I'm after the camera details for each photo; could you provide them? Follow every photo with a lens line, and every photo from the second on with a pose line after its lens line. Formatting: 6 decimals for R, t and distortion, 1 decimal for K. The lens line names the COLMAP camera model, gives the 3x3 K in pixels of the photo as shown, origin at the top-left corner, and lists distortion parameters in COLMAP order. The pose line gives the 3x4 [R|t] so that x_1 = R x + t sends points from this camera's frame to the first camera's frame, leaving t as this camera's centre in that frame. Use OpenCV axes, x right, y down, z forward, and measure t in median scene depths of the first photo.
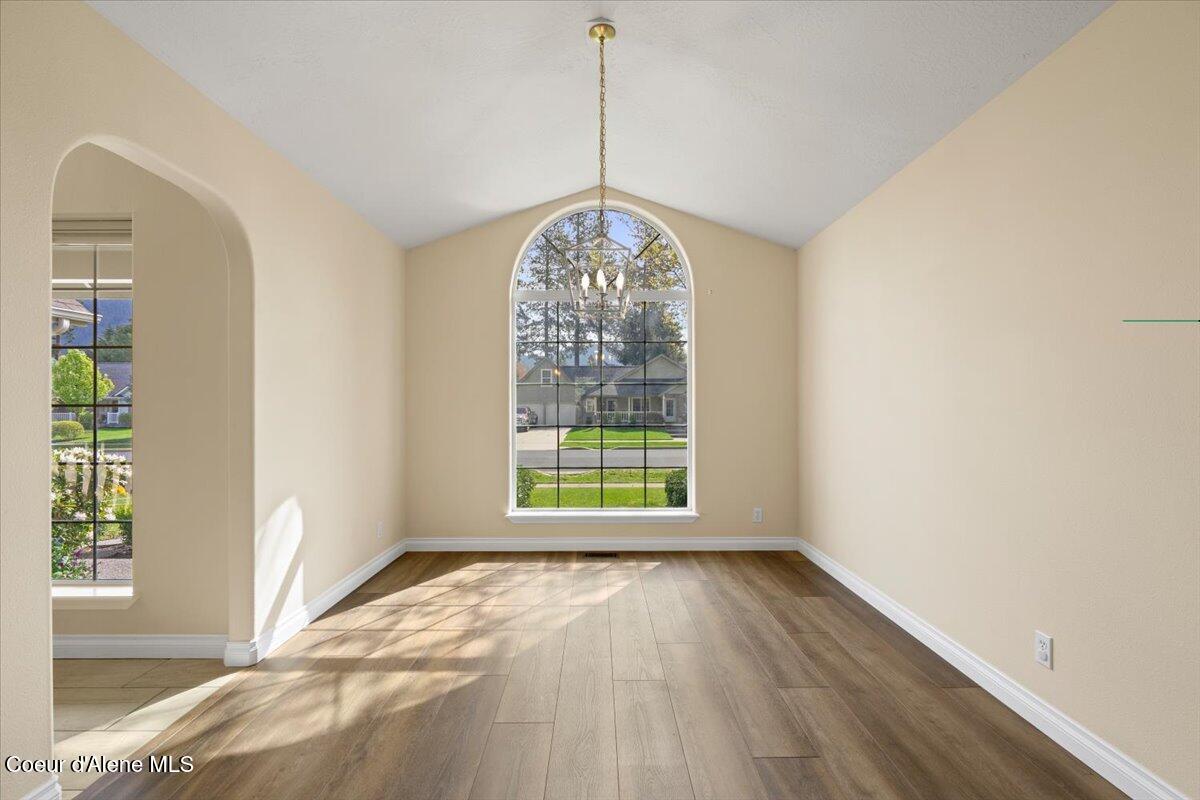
lens RADIAL K [[537.2, 0, 601.5], [0, 537.2, 403.8], [0, 0, 1]] dist [-0.005674, 0.001433]
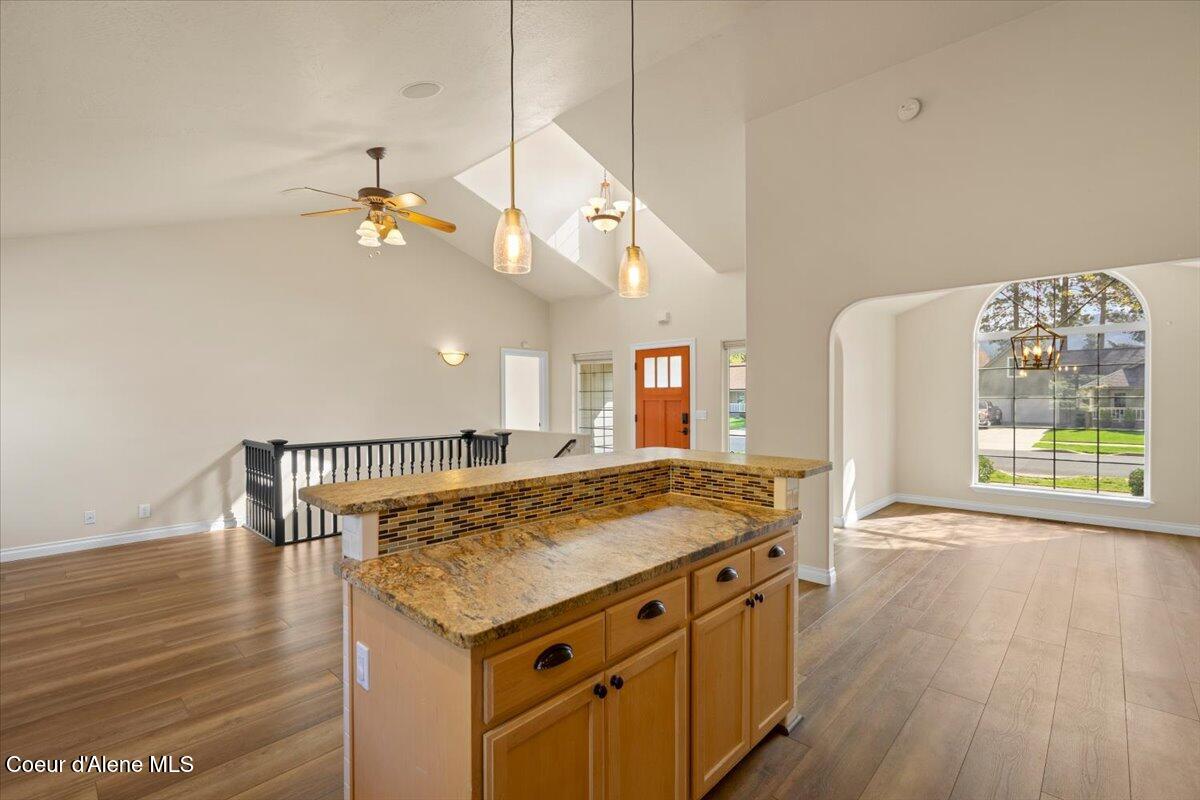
lens RADIAL K [[537.2, 0, 601.7], [0, 537.2, 407.0], [0, 0, 1]] dist [-0.005674, 0.001433]
pose [[0.723790, 0.007921, -0.689975, 0.089653], [0.006021, 0.999824, 0.017795, -0.037322], [0.689994, -0.017034, 0.723614, -0.651025]]
